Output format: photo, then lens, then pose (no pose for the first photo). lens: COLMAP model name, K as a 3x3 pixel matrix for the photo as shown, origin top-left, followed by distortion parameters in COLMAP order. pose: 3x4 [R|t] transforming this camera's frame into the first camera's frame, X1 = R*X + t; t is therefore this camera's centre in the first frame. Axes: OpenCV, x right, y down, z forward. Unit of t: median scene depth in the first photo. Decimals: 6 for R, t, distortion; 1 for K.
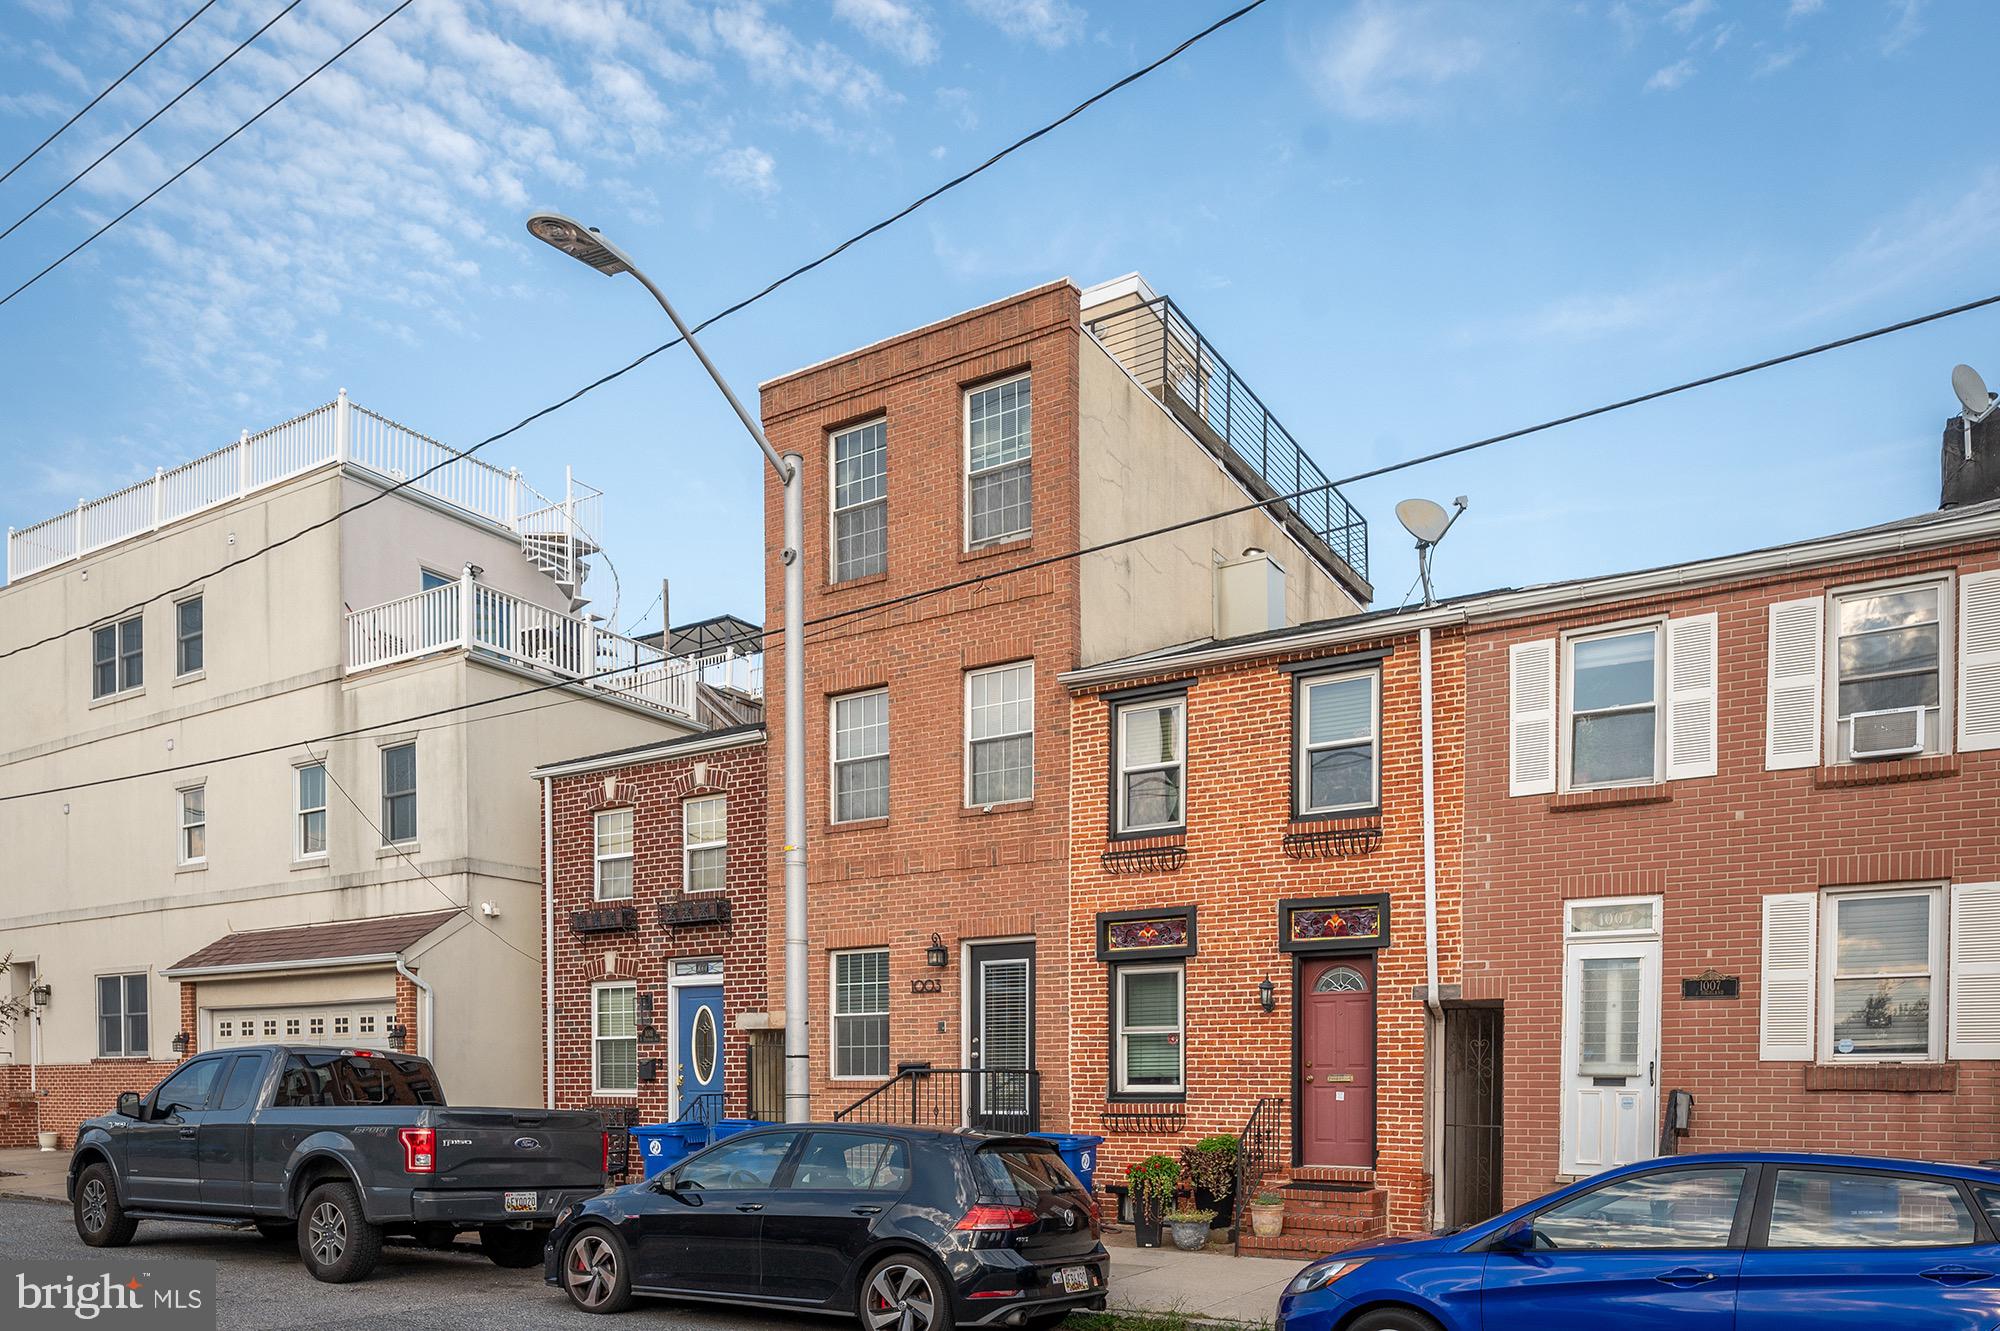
lens RADIAL K [[1005.9, 0, 1000.0], [0, 1005.9, 665.5], [0, 0, 1]] dist [0.000391, -0.000337]
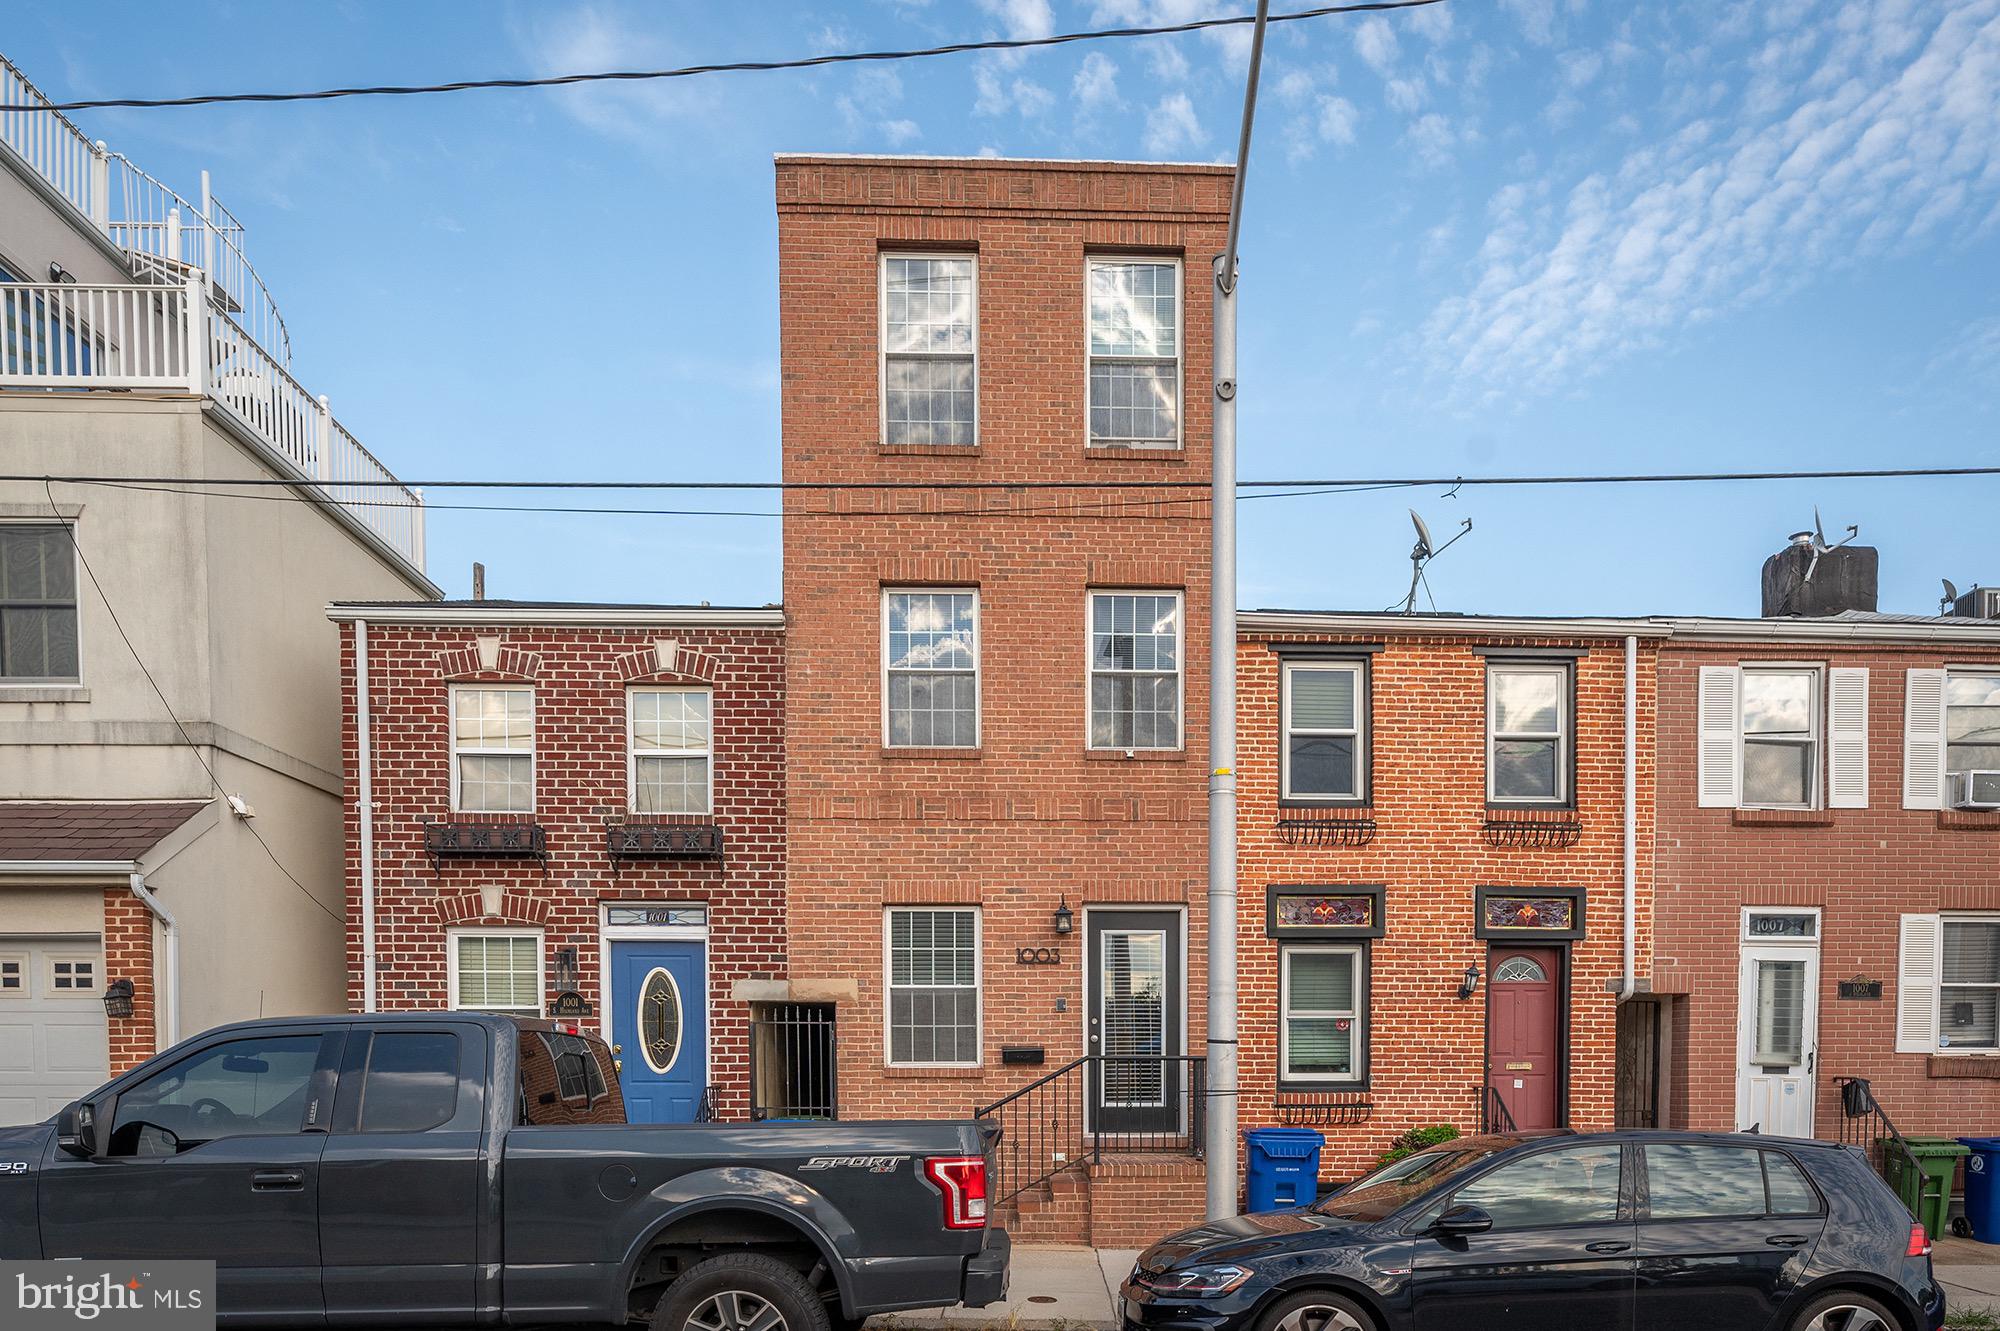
lens RADIAL K [[1047.4, 0, 999.7], [0, 1047.4, 699.6], [0, 0, 1]] dist [-0.000769, 0.000145]
pose [[0.885760, 0.151733, 0.438642, -0.573398], [-0.177967, 0.983852, 0.019042, 0.114597], [-0.428670, -0.094930, 0.898460, 0.296738]]
